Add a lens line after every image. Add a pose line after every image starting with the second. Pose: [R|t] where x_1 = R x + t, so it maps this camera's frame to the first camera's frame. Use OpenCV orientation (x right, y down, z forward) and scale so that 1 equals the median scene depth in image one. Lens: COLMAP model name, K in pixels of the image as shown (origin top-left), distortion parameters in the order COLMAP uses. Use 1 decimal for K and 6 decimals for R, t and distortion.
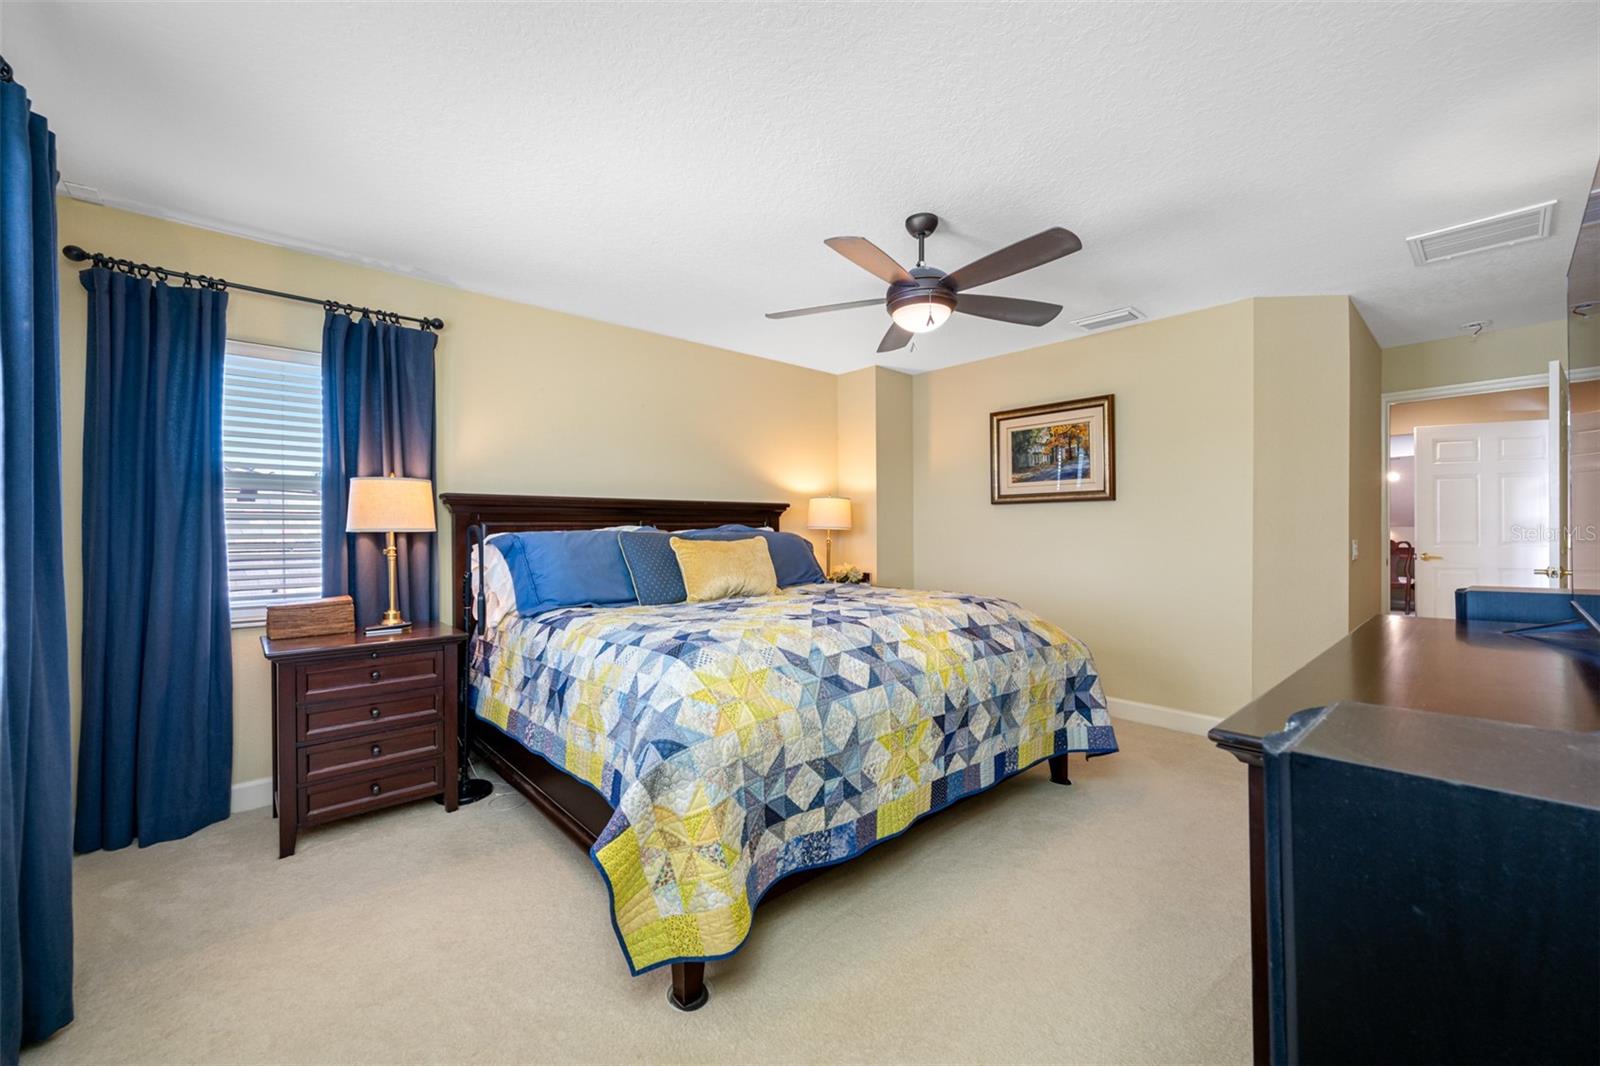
lens RADIAL K [[635.1, 0, 809.7], [0, 635.1, 528.9], [0, 0, 1]] dist [0.001740, 0.000066]
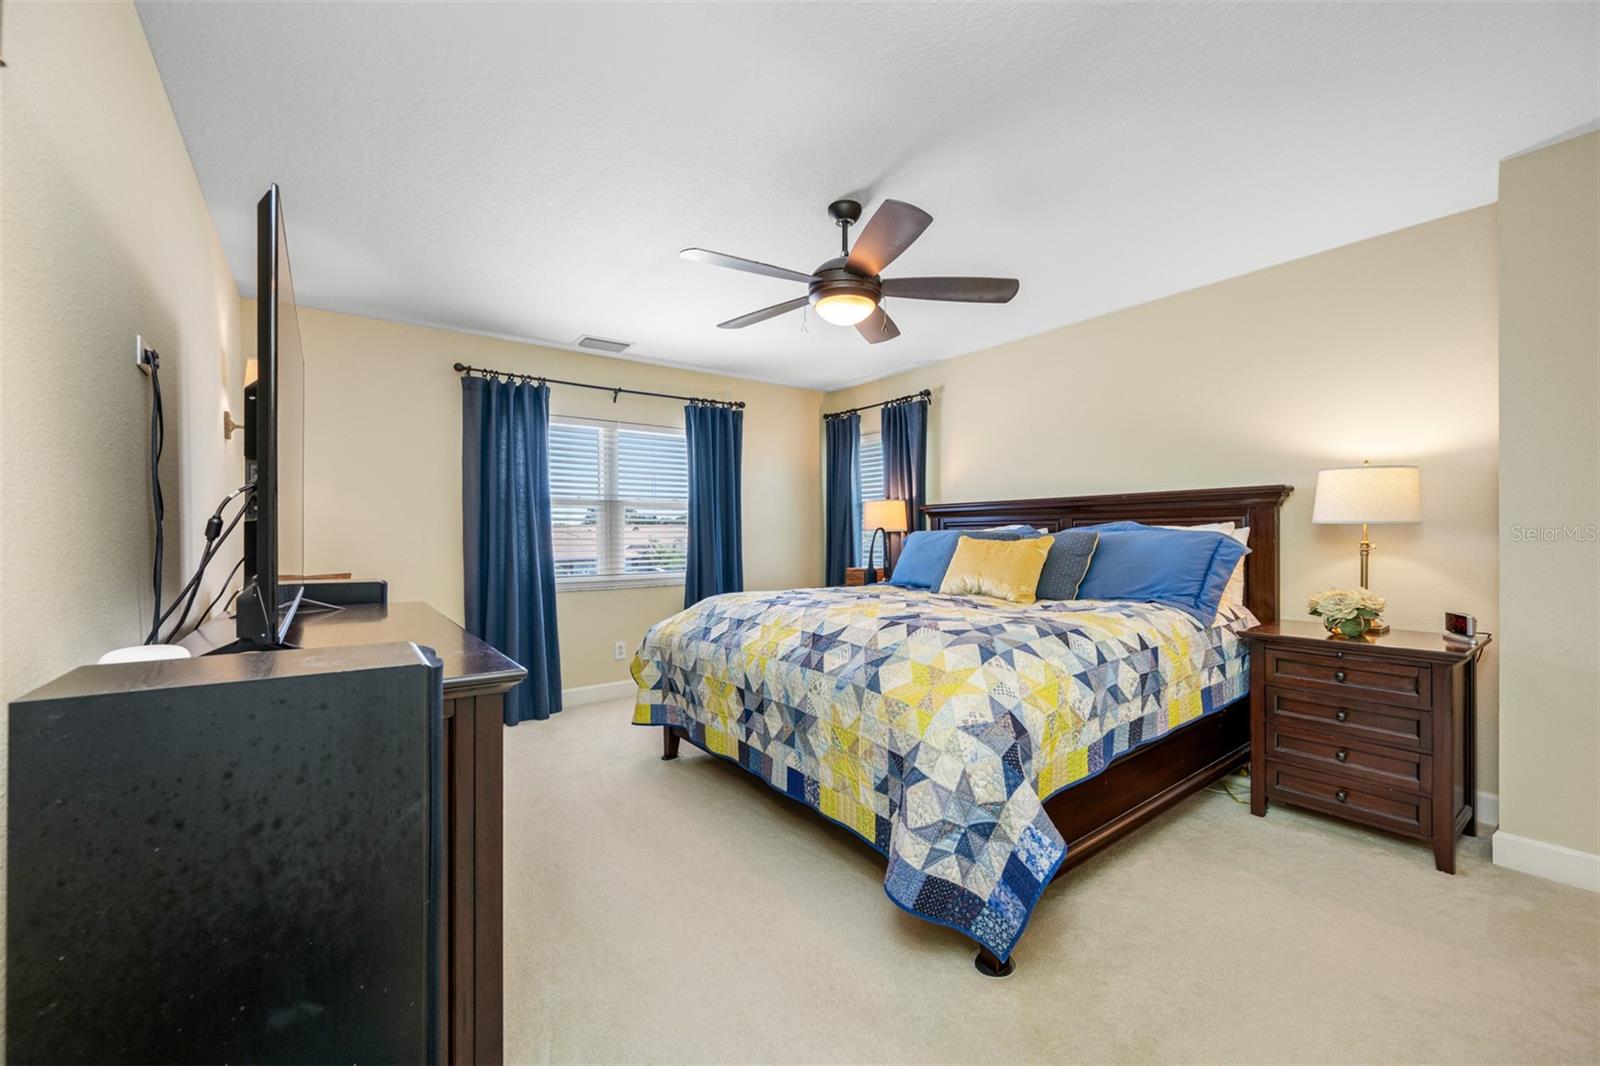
lens RADIAL K [[635.1, 0, 811.0], [0, 635.1, 535.0], [0, 0, 1]] dist [0.001740, 0.000066]
pose [[-0.090246, 0.012348, -0.995843, 1.280913], [0.014135, 0.999838, 0.011117, -0.004581], [0.995819, -0.013073, -0.090406, 1.157977]]
